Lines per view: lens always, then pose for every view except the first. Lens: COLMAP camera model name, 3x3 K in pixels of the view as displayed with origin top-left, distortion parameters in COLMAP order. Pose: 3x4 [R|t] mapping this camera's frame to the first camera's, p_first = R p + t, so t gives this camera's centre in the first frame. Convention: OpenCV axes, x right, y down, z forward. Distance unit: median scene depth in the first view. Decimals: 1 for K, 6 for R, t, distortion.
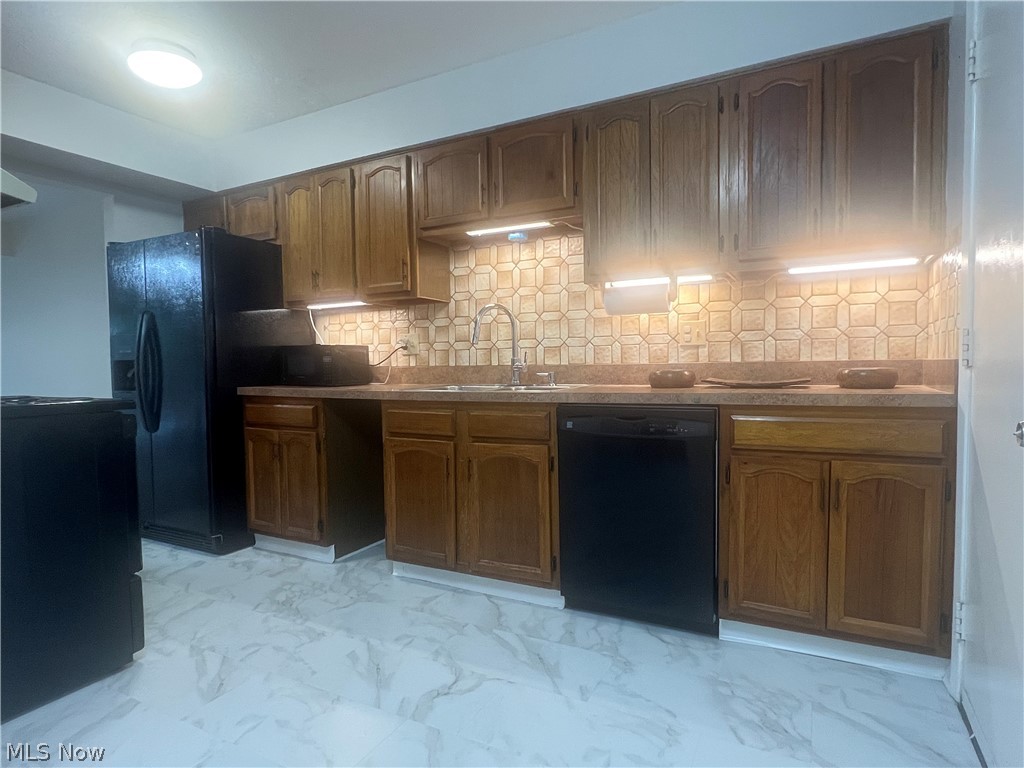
lens RADIAL K [[577.9, 0, 512.0], [0, 577.9, 384.0], [0, 0, 1]] dist [-0.002628, -0.001089]
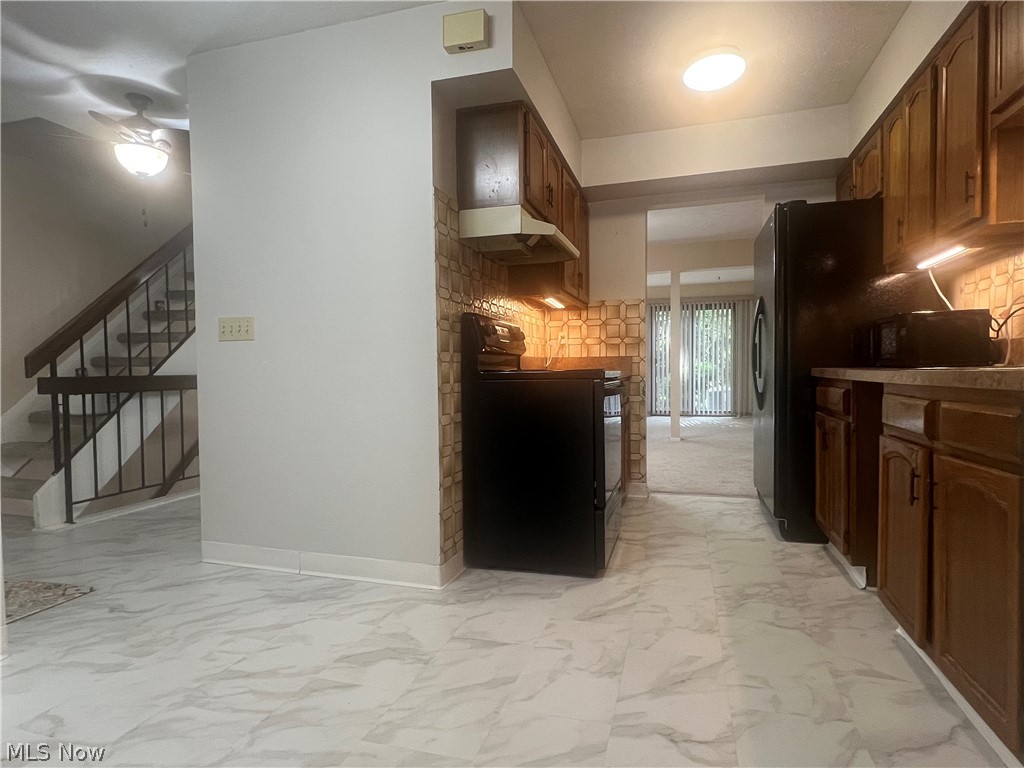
lens RADIAL K [[577.9, 0, 512.0], [0, 577.9, 384.0], [0, 0, 1]] dist [-0.002628, -0.001089]
pose [[0.195540, 0.032121, -0.980170, 0.407333], [-0.023313, 0.999333, 0.028098, 0.020694], [0.980419, 0.017356, 0.196158, 0.418934]]
